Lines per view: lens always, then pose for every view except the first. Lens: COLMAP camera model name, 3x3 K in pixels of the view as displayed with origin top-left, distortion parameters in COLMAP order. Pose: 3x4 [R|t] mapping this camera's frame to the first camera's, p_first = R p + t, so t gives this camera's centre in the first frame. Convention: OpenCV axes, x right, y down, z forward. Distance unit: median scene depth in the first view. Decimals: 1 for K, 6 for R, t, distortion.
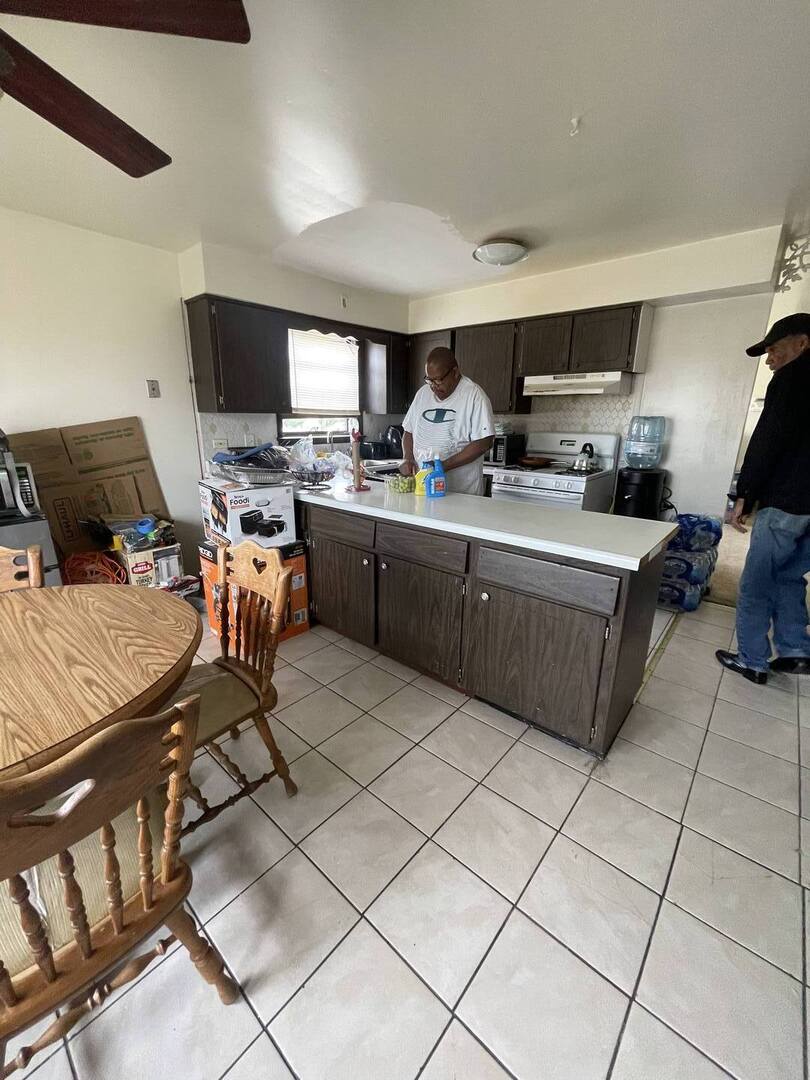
lens RADIAL K [[435.6, 0, 405.0], [0, 435.6, 540.0], [0, 0, 1]] dist [-0.000443, -0.000027]
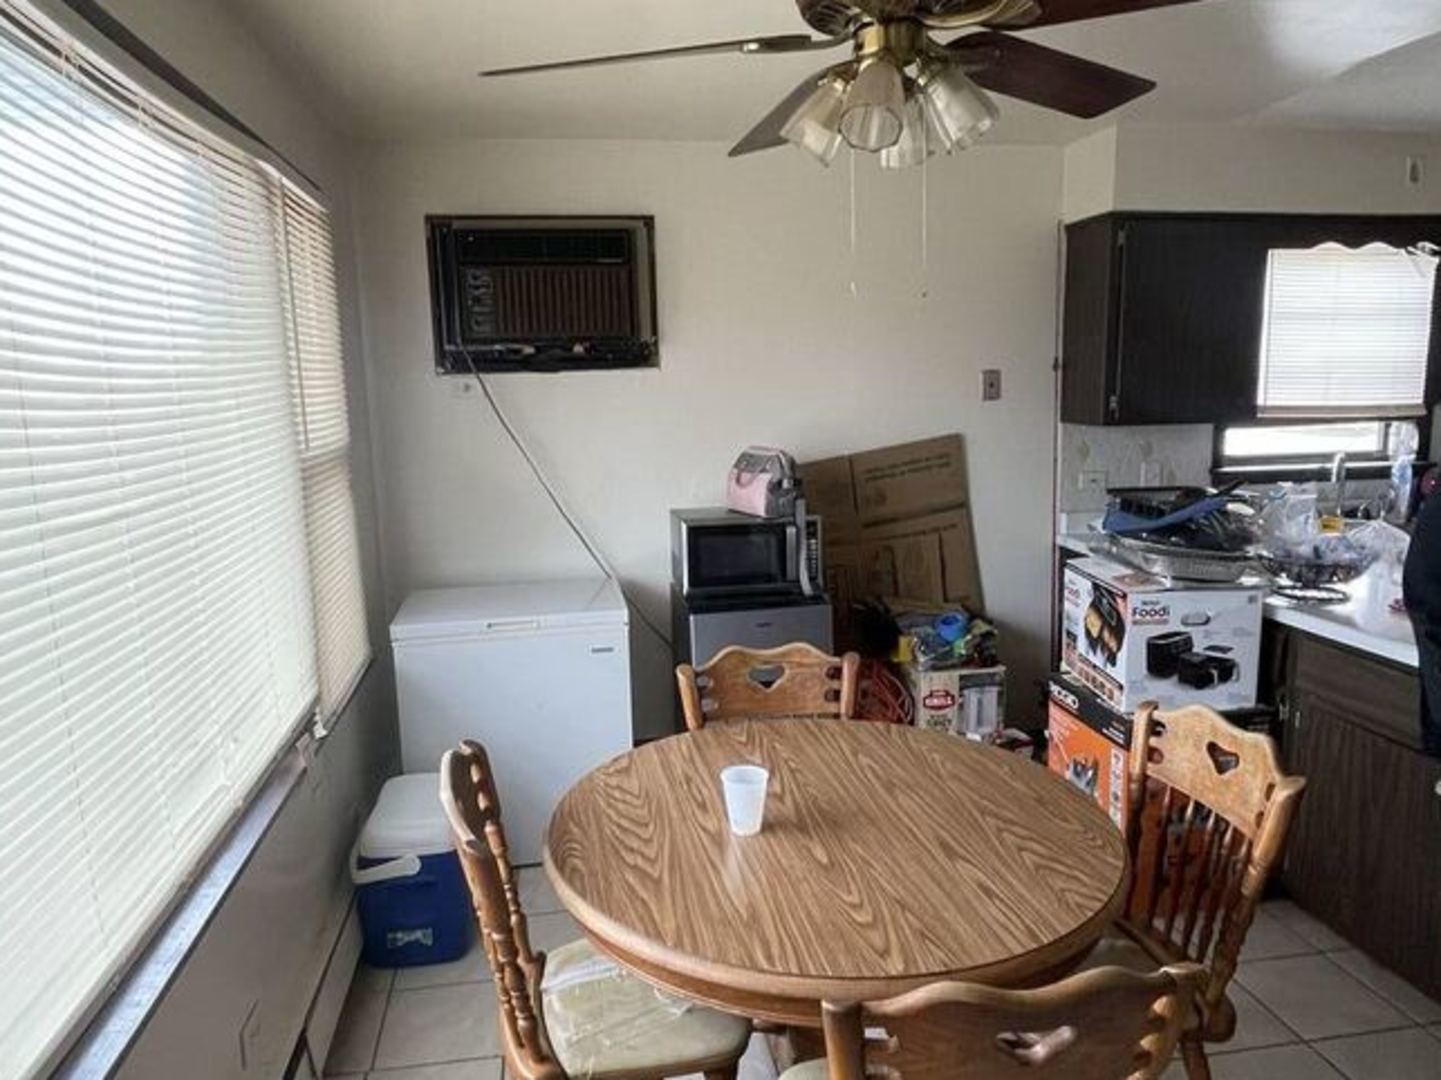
lens RADIAL K [[964.1, 0, 720.5], [0, 964.1, 540.0], [0, 0, 1]] dist [-0.004130, -0.004825]
pose [[0.765016, 0.074216, -0.639720, -0.040334], [-0.148665, 0.986860, -0.063293, -0.021846], [0.626617, 0.143524, 0.765997, -0.179682]]
